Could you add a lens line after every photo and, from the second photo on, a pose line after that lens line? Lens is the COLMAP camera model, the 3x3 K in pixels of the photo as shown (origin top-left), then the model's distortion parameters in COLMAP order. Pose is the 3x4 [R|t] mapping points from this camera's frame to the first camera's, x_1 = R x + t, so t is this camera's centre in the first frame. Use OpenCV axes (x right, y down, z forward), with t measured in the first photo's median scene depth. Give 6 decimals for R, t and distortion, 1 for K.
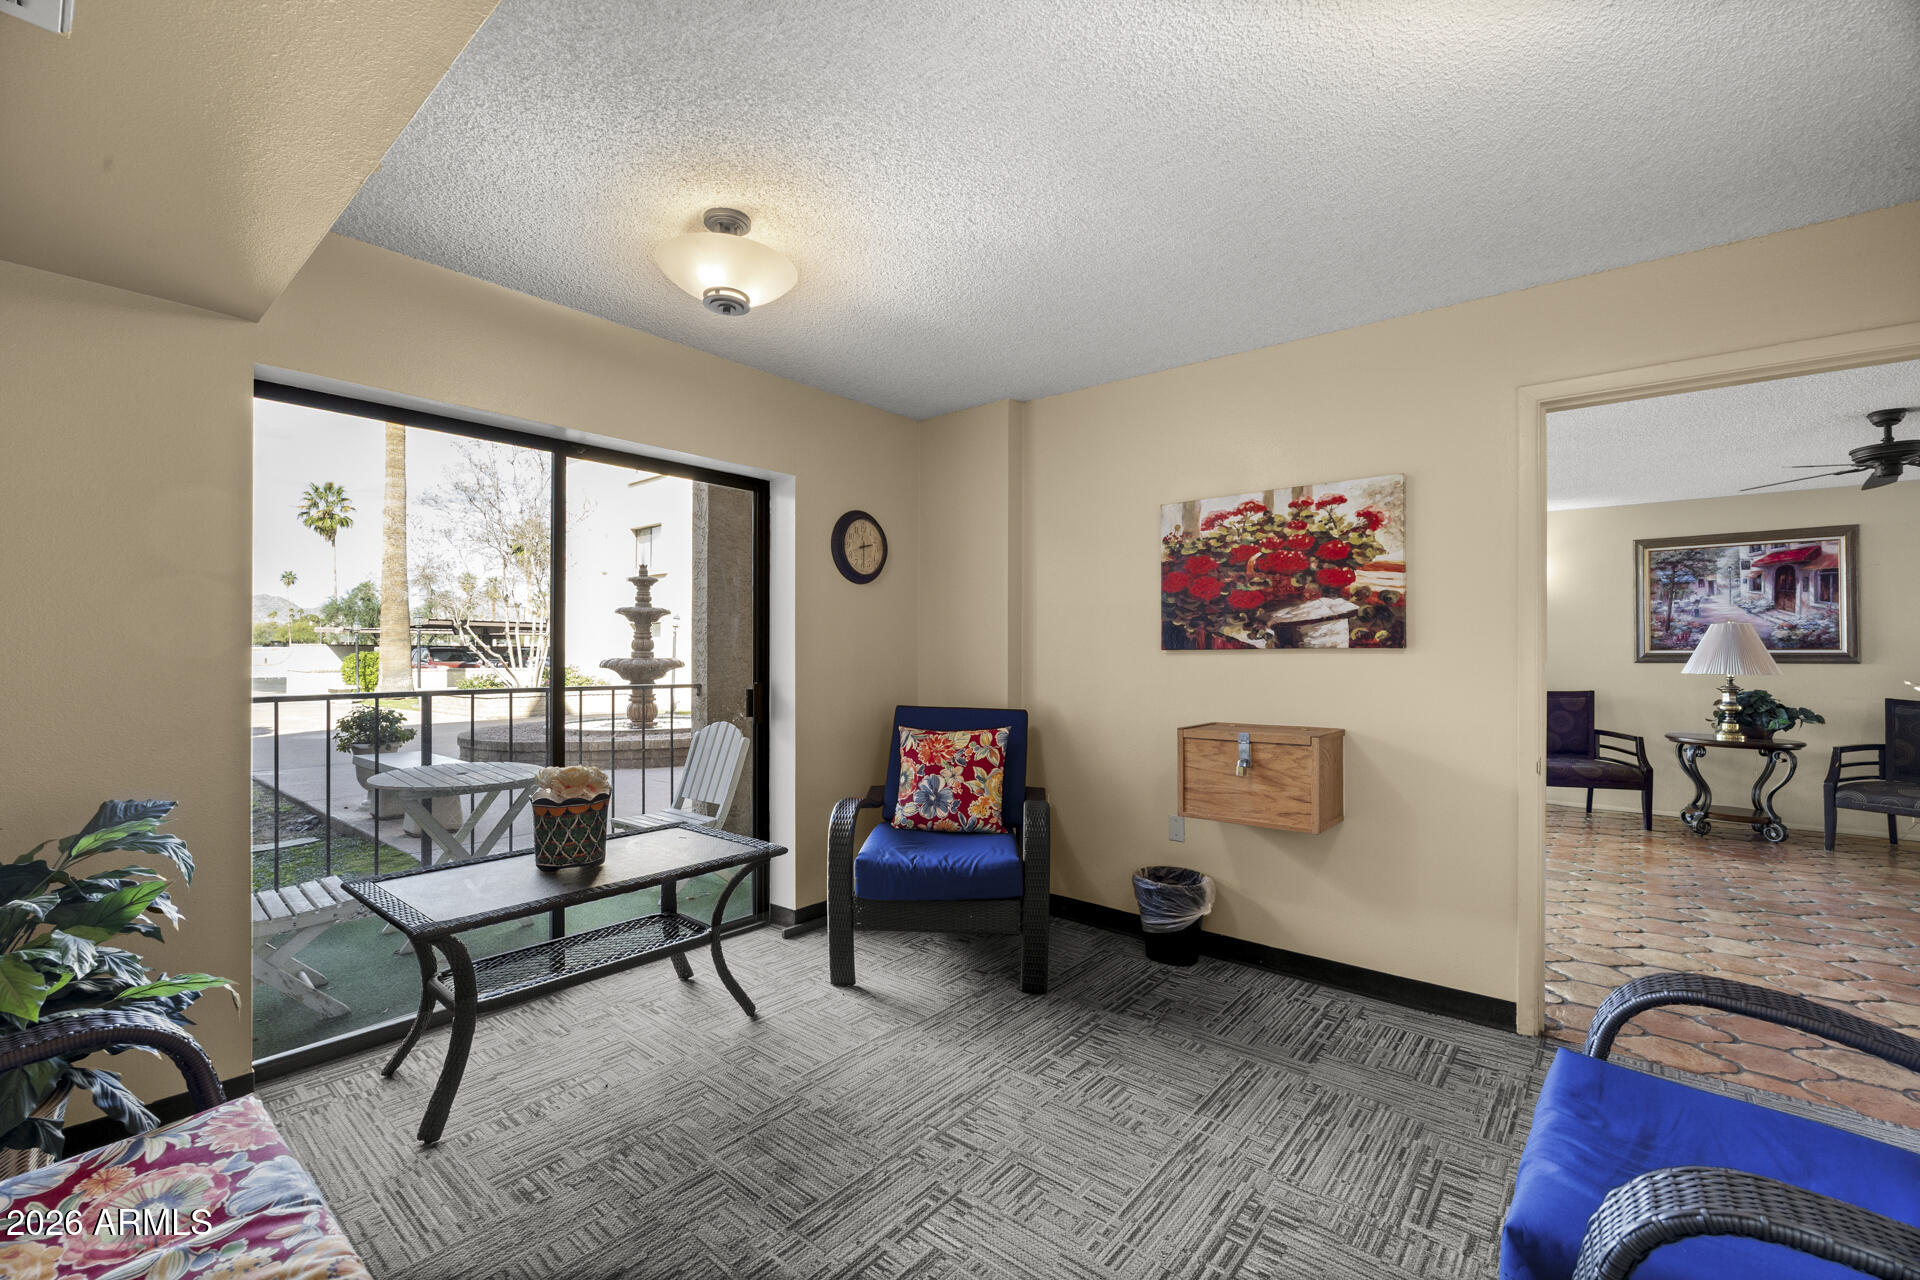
lens RADIAL K [[806.4, 0, 957.1], [0, 806.4, 642.7], [0, 0, 1]] dist [-0.000992, -0.000192]
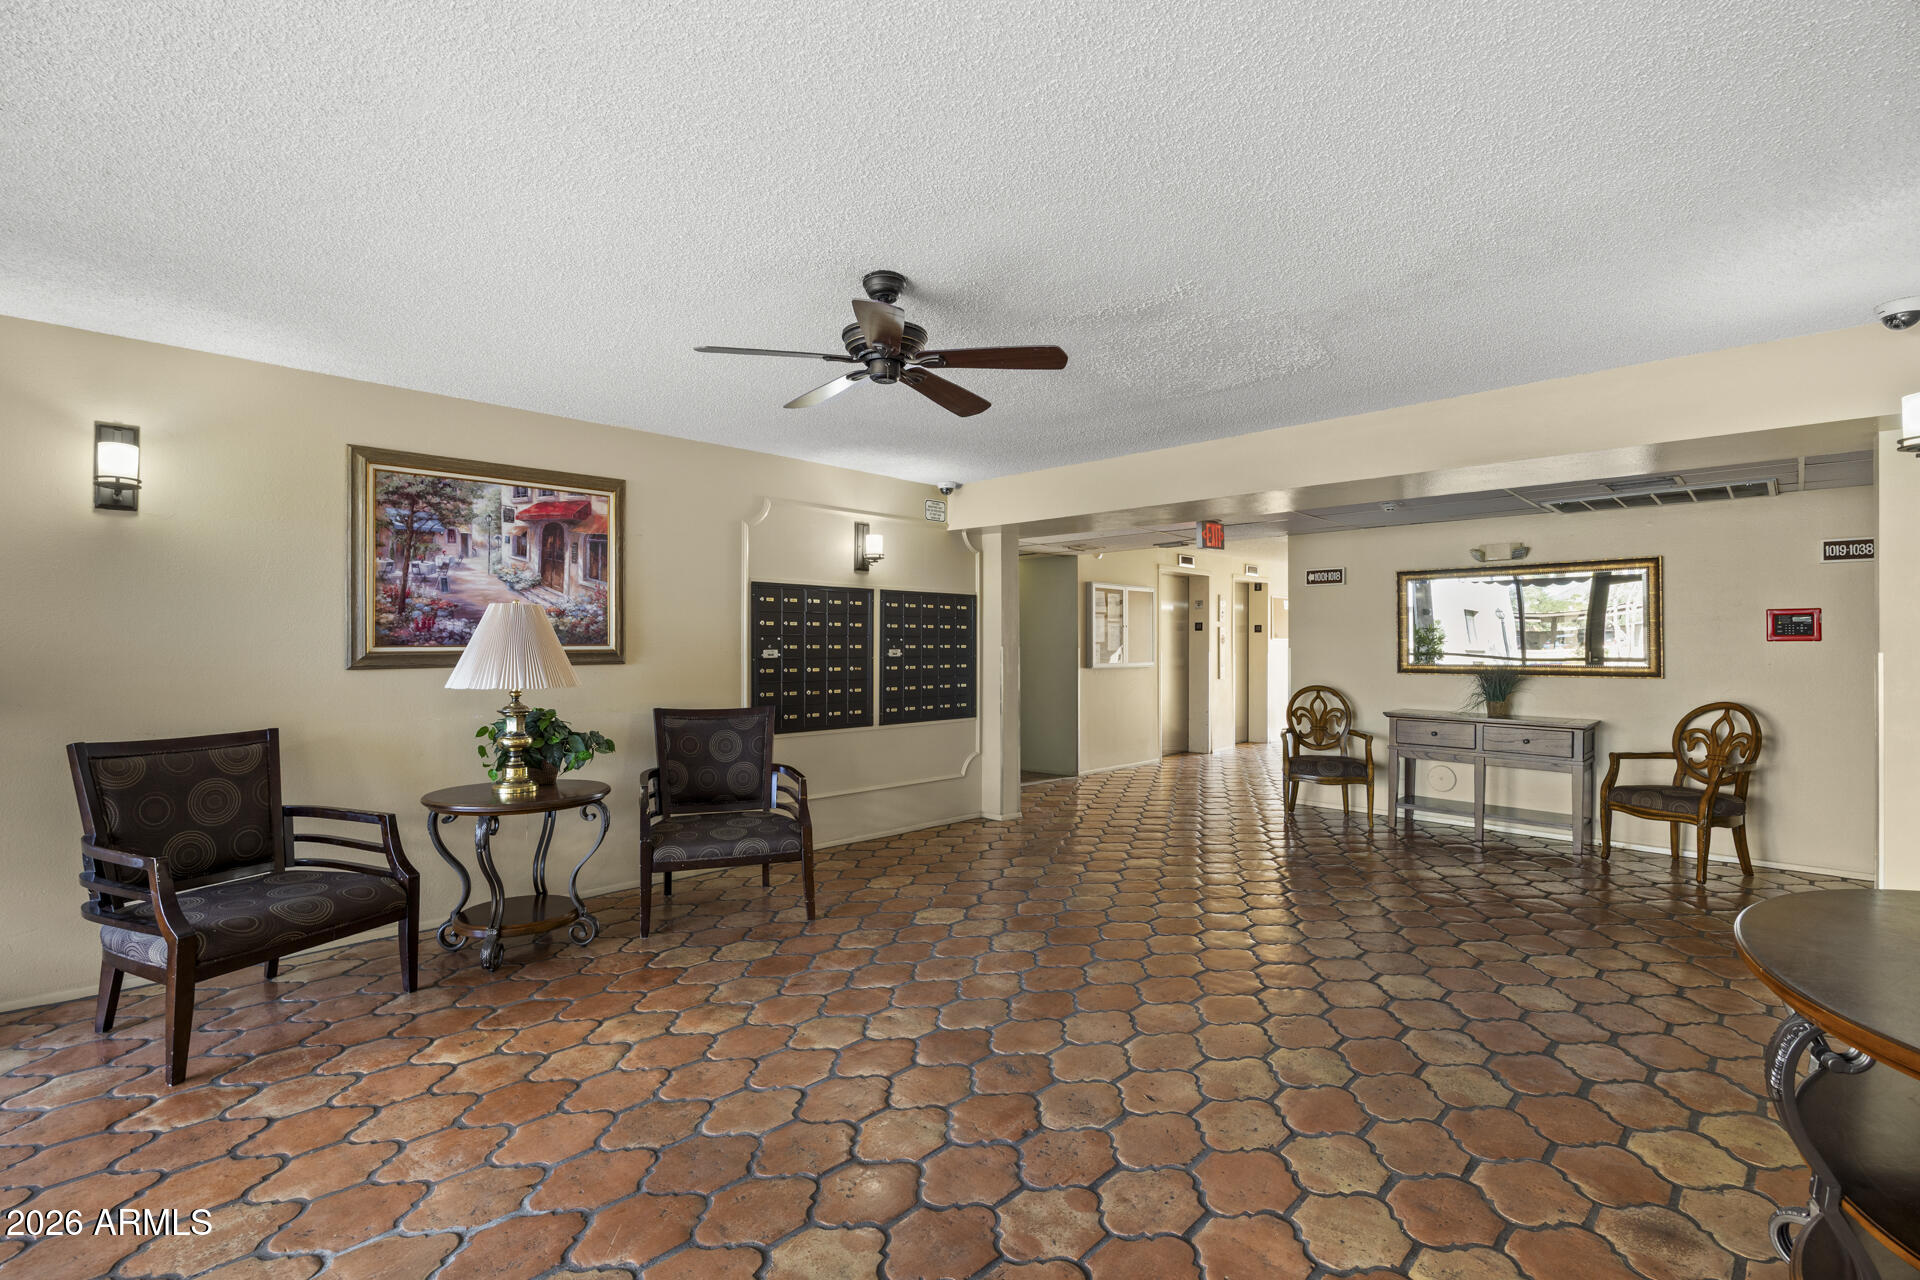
lens RADIAL K [[840.4, 0, 957.8], [0, 840.4, 641.7], [0, 0, 1]] dist [-0.018632, 0.001198]
pose [[0.077689, 0.002801, 0.996974, 0.340546], [-0.009534, 0.999952, -0.002066, 0.003464], [-0.996932, -0.009345, 0.077712, 0.593927]]
